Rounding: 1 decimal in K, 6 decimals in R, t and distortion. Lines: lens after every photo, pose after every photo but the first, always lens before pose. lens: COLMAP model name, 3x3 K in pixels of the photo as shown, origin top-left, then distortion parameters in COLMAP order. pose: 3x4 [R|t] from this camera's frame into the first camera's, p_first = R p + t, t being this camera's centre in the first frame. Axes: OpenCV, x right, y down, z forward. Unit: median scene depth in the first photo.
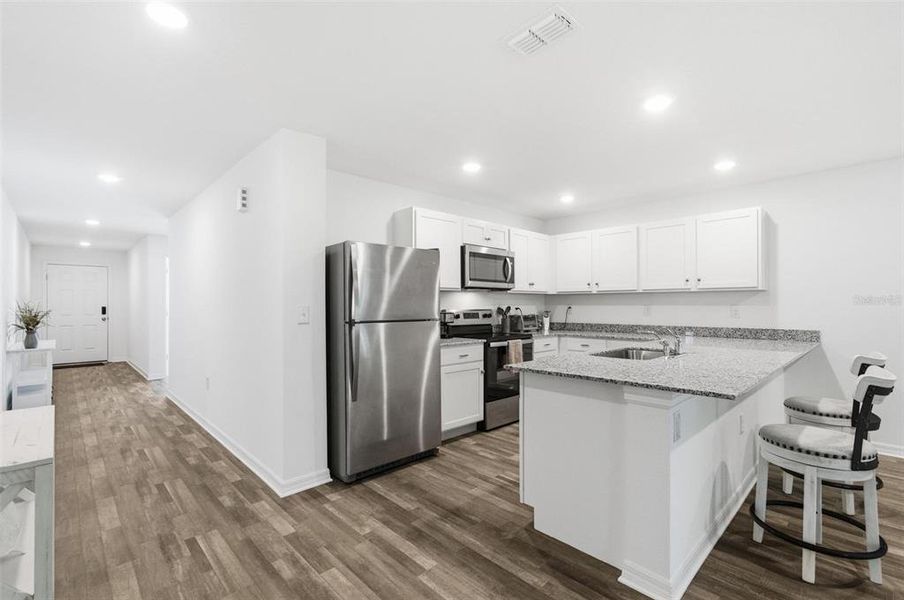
lens RADIAL K [[400.7, 0, 458.1], [0, 400.7, 312.8], [0, 0, 1]] dist [0.000221, 0.000582]
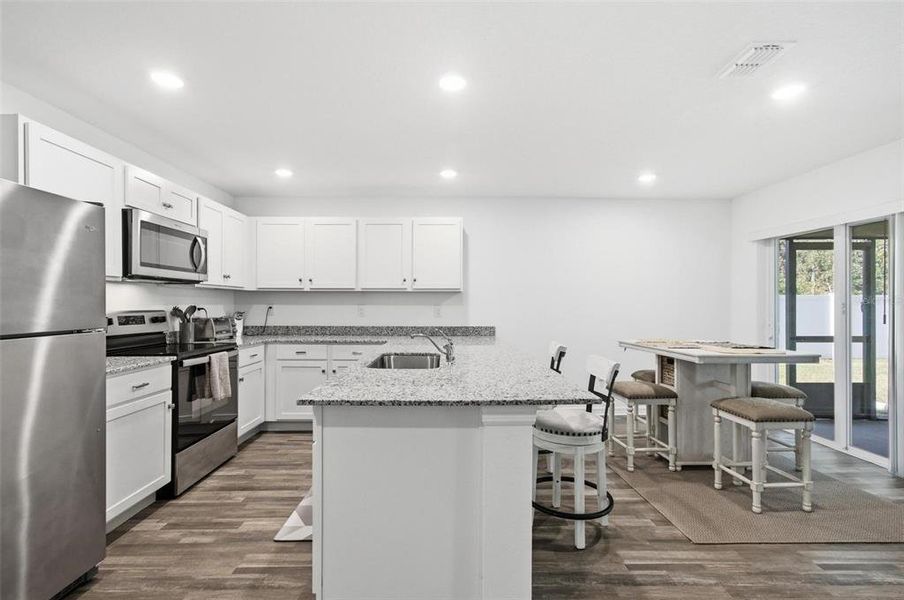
lens RADIAL K [[404.7, 0, 451.2], [0, 404.7, 304.9], [0, 0, 1]] dist [-0.003429, 0.000721]
pose [[0.683036, 0.003429, 0.730377, -0.098092], [0.008984, 0.999874, -0.013096, -0.005238], [-0.730329, 0.015507, 0.682919, 0.206596]]
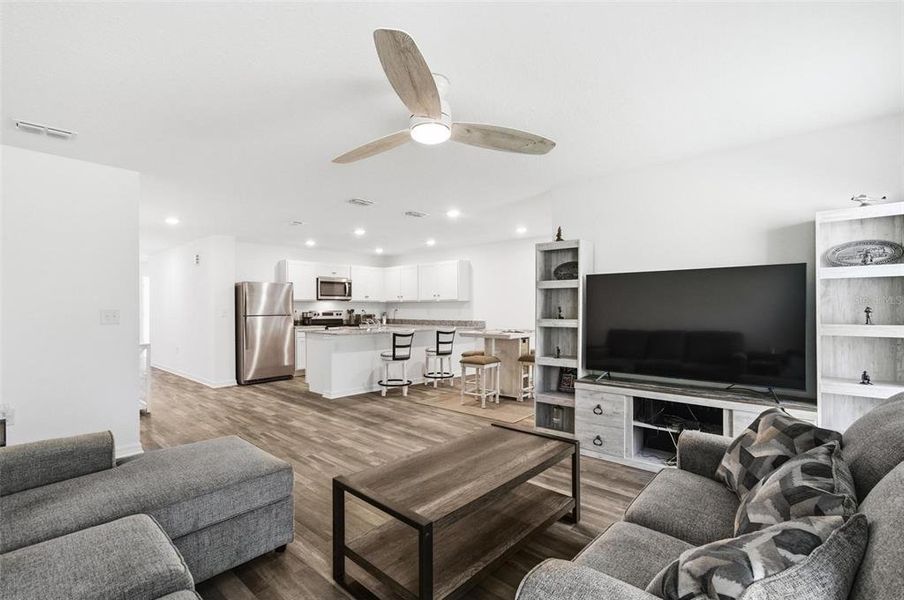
lens RADIAL K [[404.7, 0, 451.2], [0, 404.7, 304.9], [0, 0, 1]] dist [-0.003429, 0.000721]
pose [[0.998281, 0.001612, 0.058591, 0.532429], [-0.000012, 0.999628, -0.027291, 0.016155], [-0.058613, 0.027243, 0.997909, -0.959983]]
